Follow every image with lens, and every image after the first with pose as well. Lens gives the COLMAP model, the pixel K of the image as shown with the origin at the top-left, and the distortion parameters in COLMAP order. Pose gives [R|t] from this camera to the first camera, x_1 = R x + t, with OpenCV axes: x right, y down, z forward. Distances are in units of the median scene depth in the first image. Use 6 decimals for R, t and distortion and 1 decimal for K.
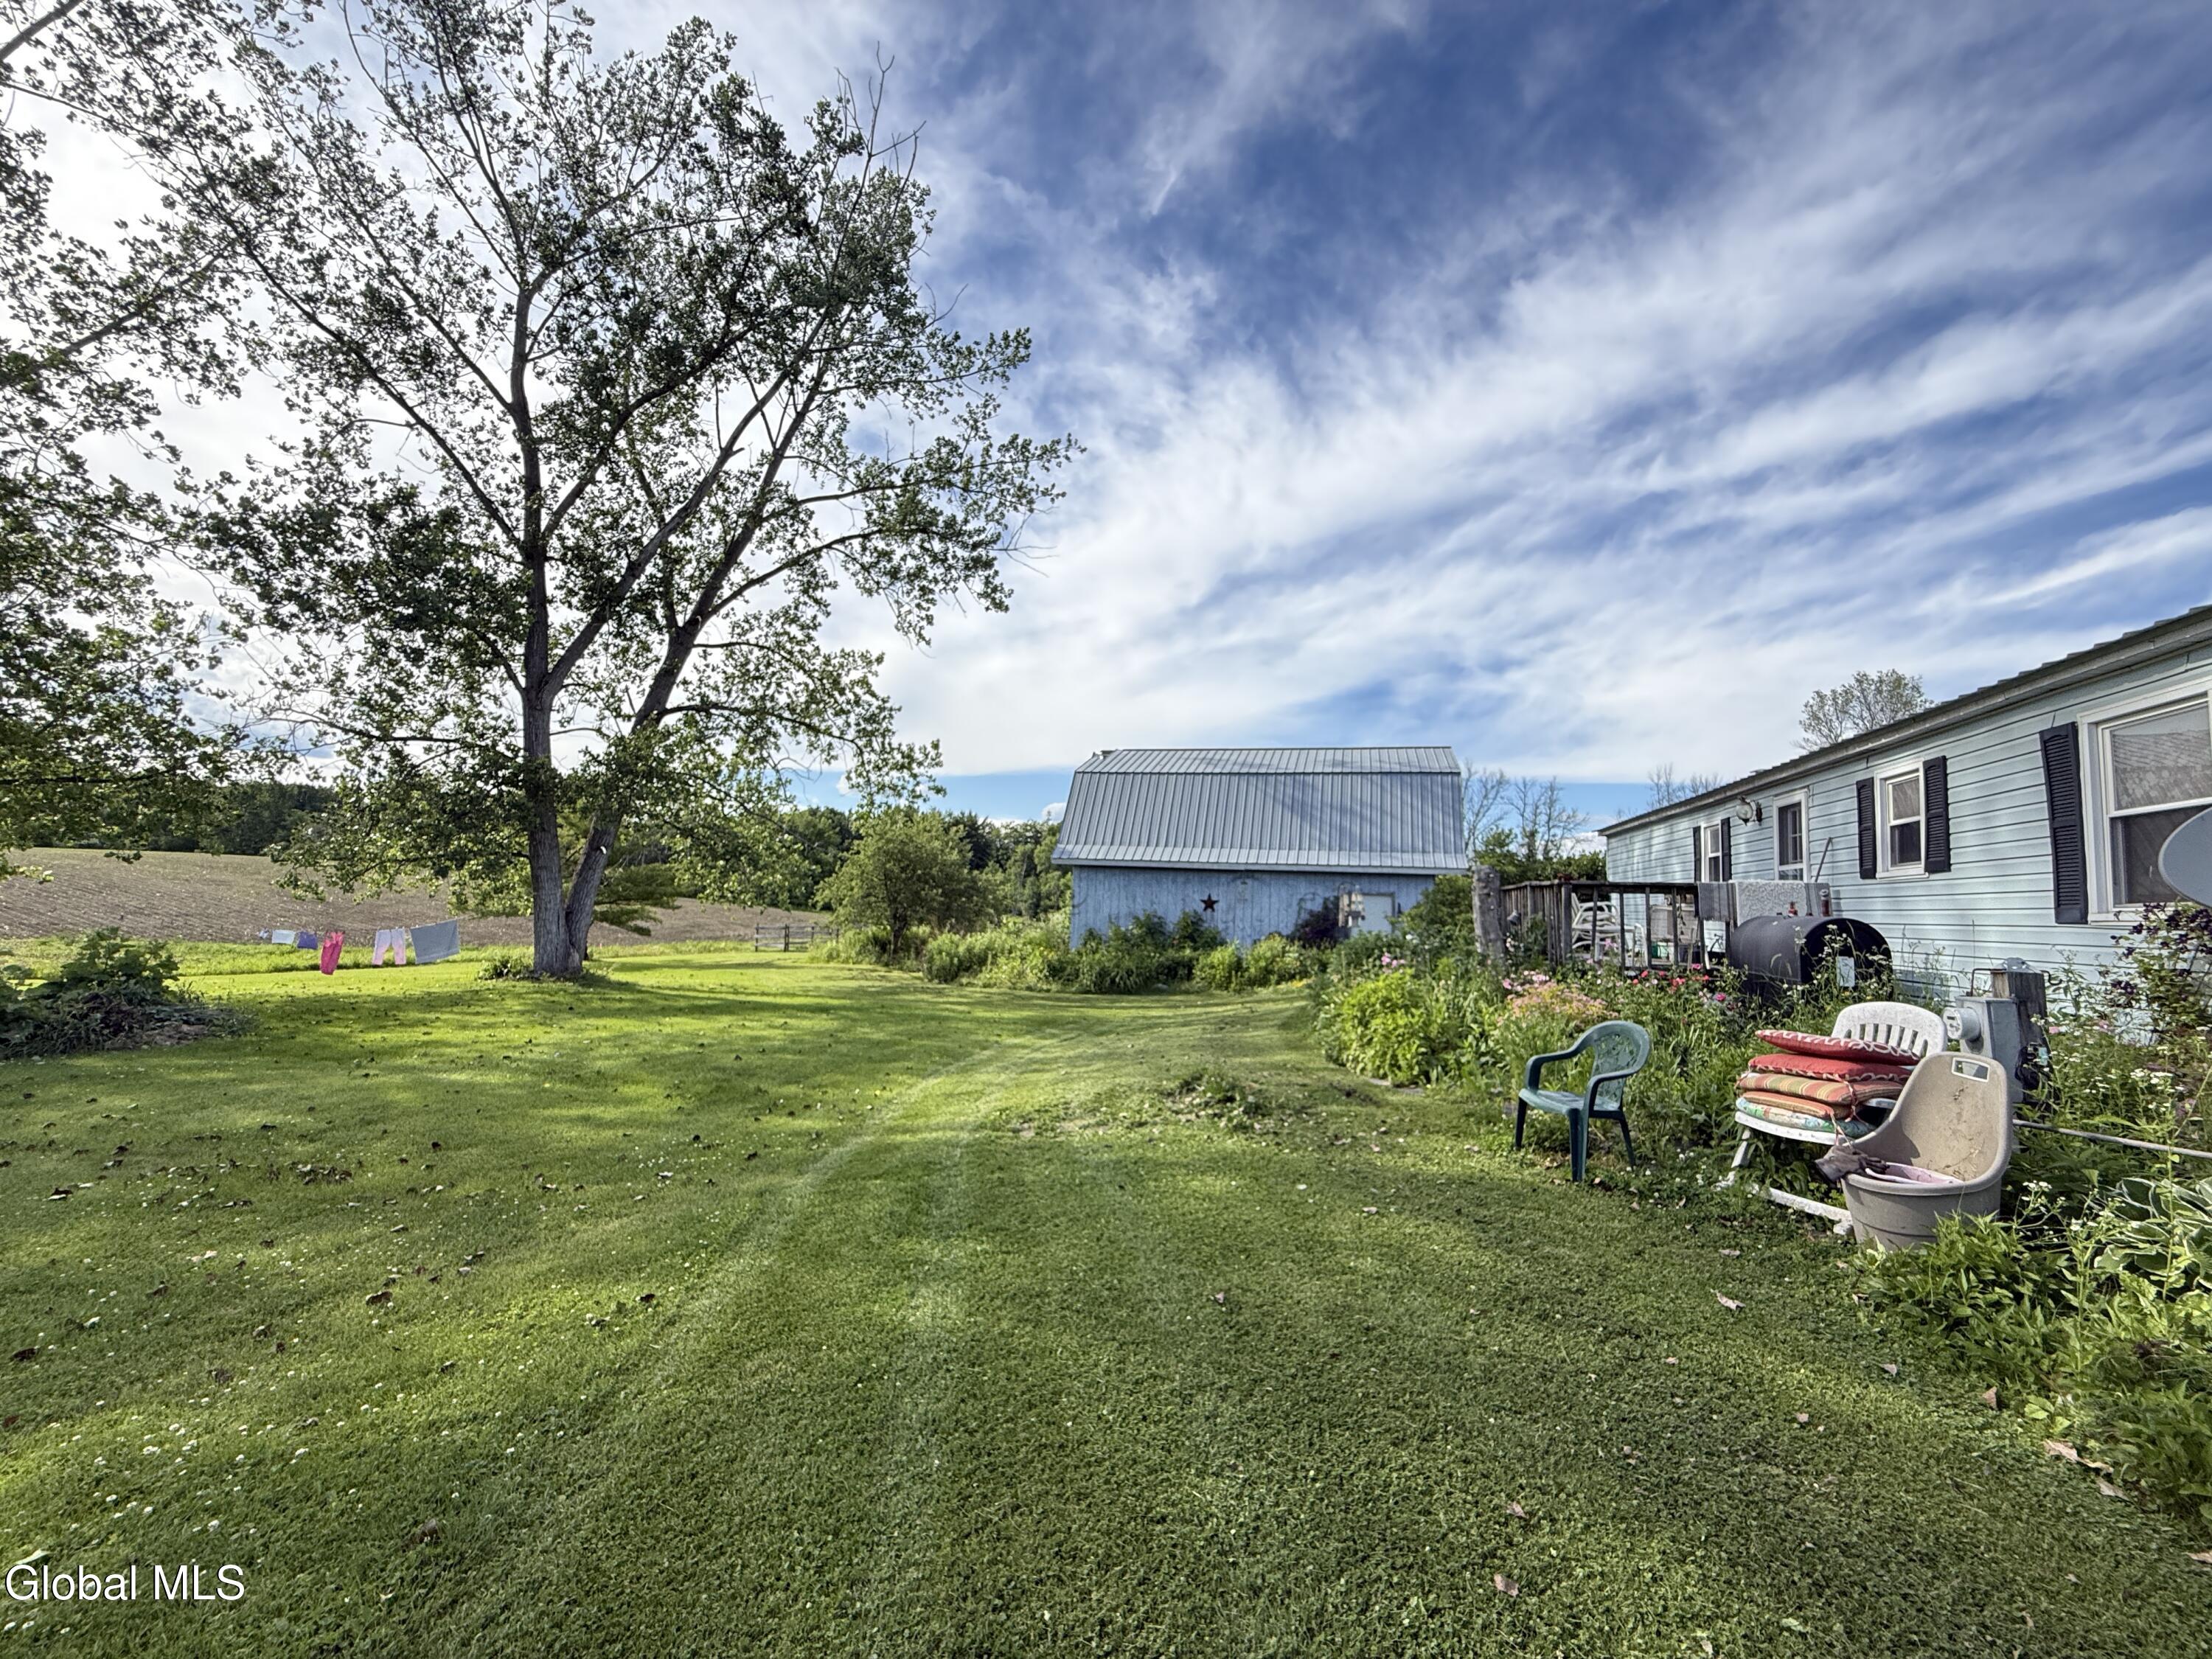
lens RADIAL K [[886.3, 0, 1037.0], [0, 886.3, 840.6], [0, 0, 1]] dist [-0.000145, 0.000868]
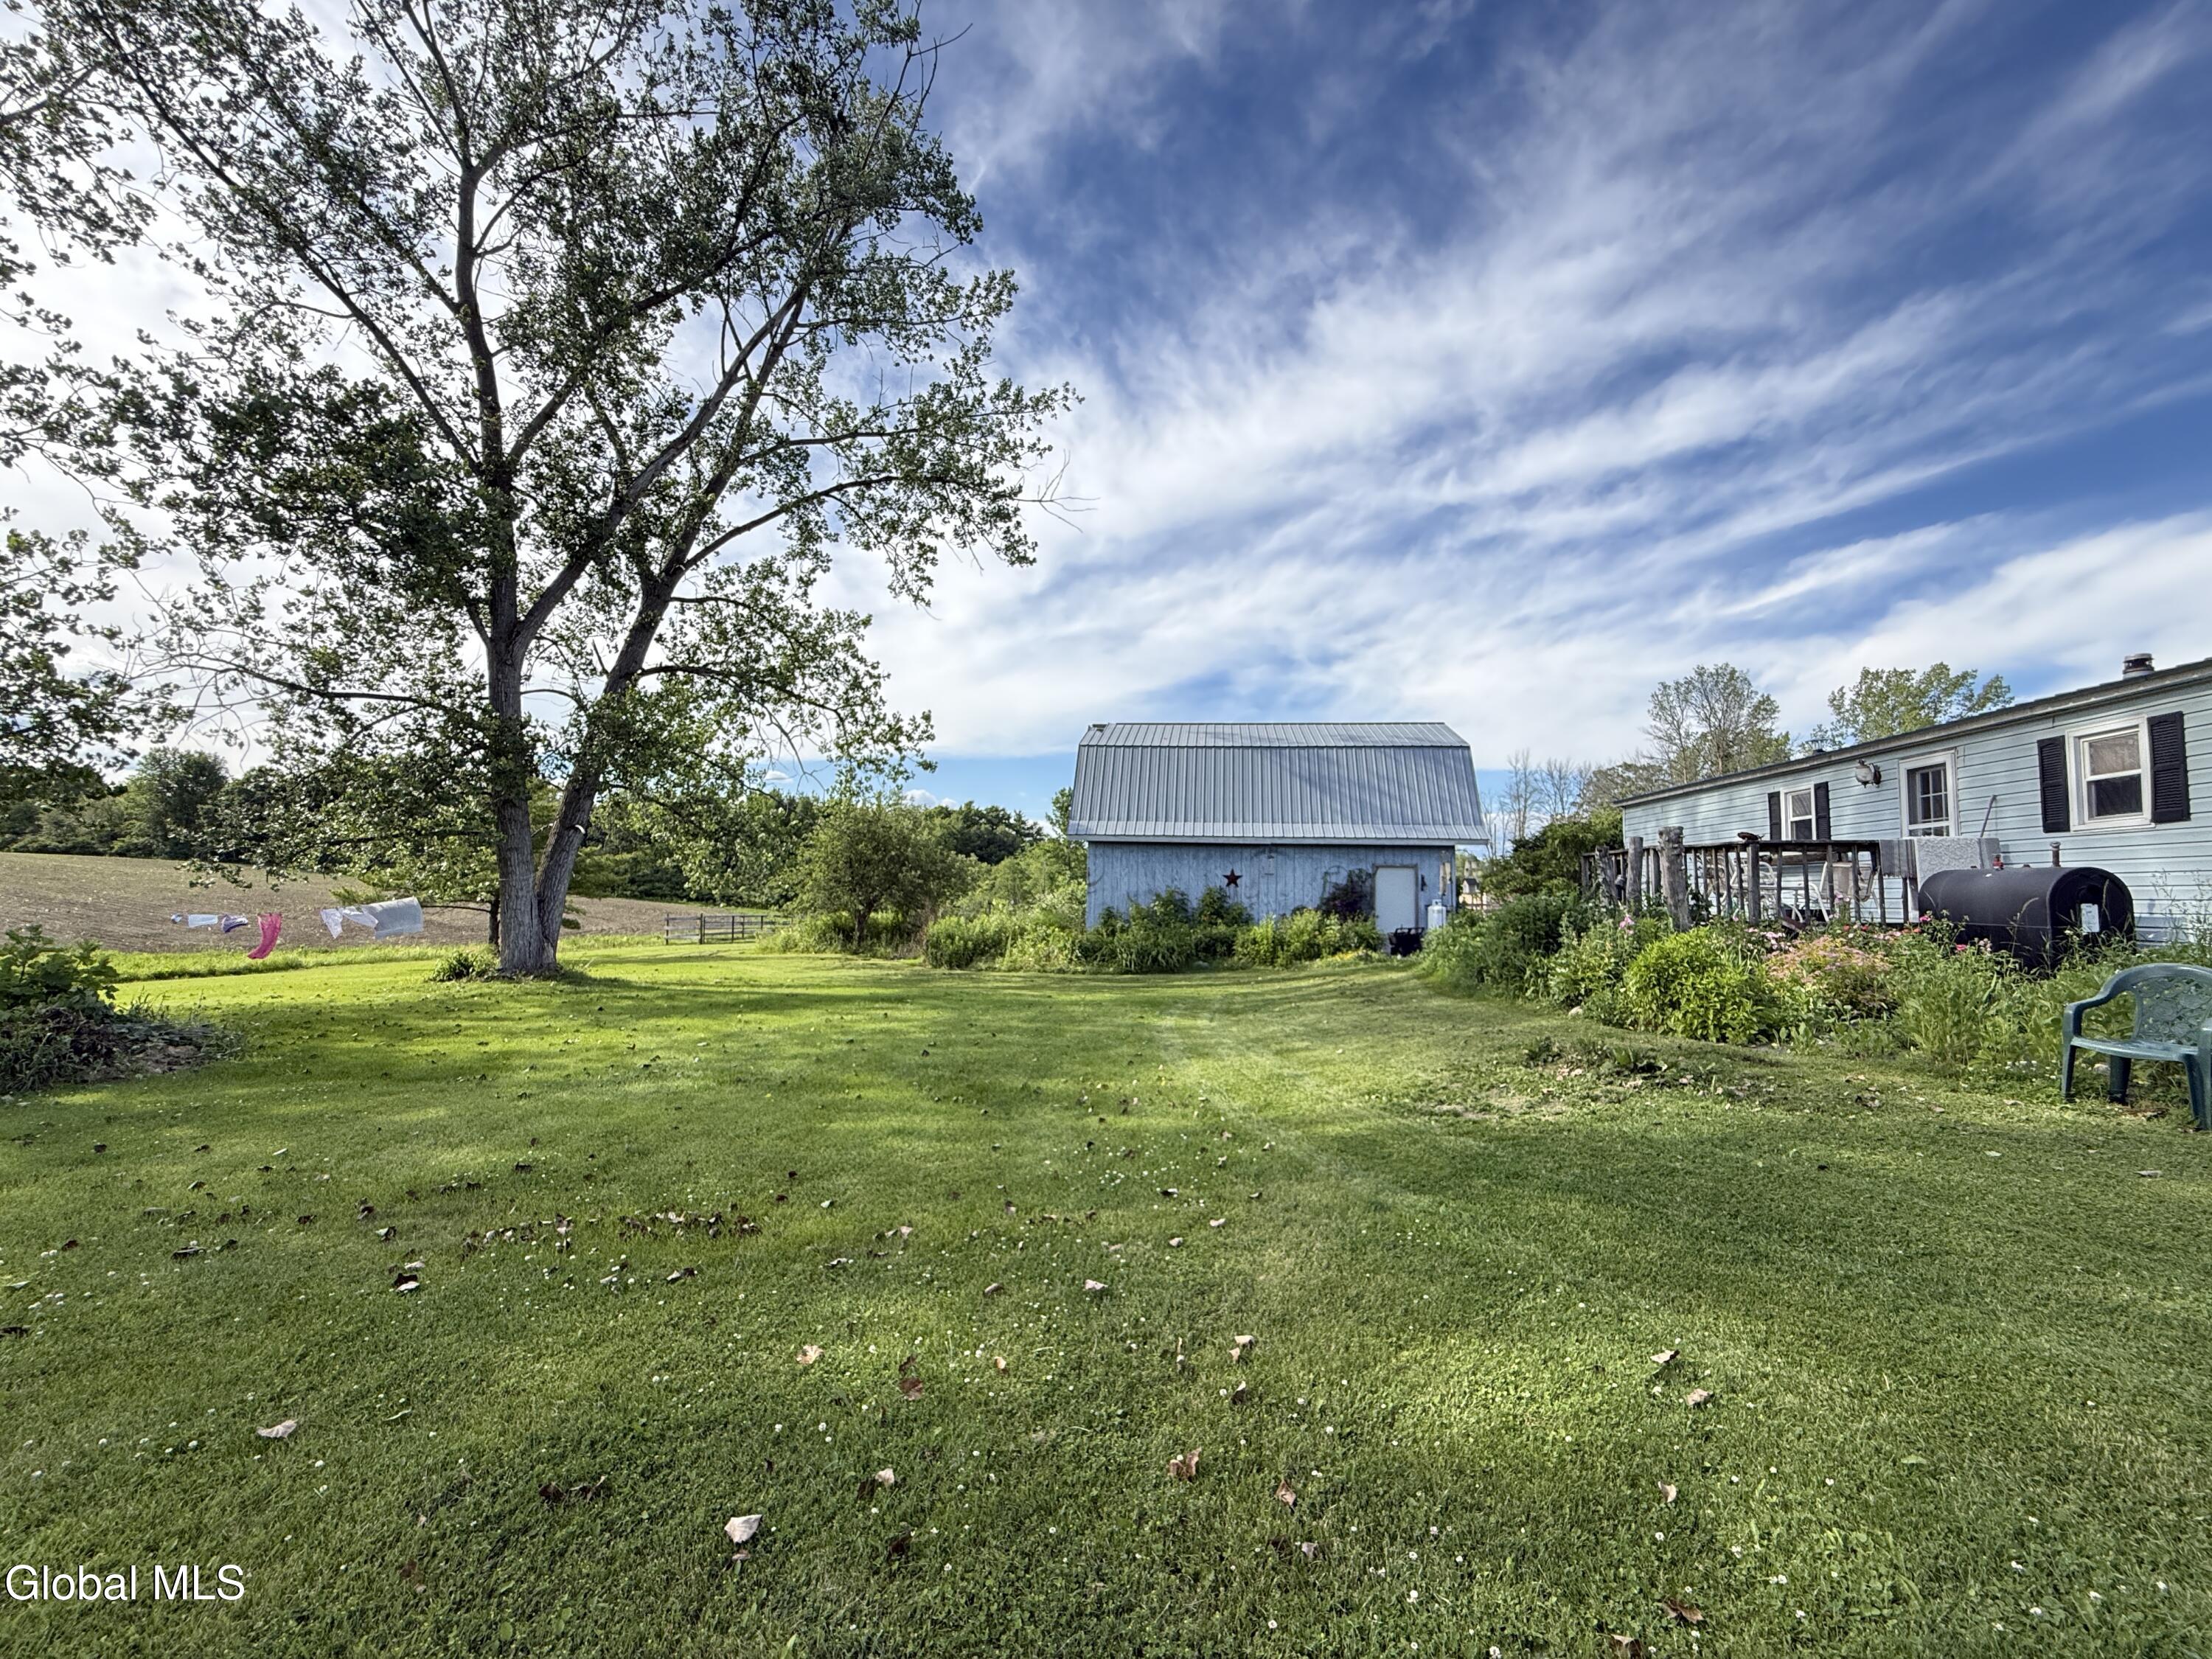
lens RADIAL K [[886.3, 0, 1008.0], [0, 886.3, 832.0], [0, 0, 1]] dist [-0.000145, 0.000868]
pose [[0.987056, -0.009015, 0.160120, -0.182343], [0.008279, 0.999952, 0.005261, 0.010814], [-0.160159, -0.003868, 0.987084, 0.065366]]
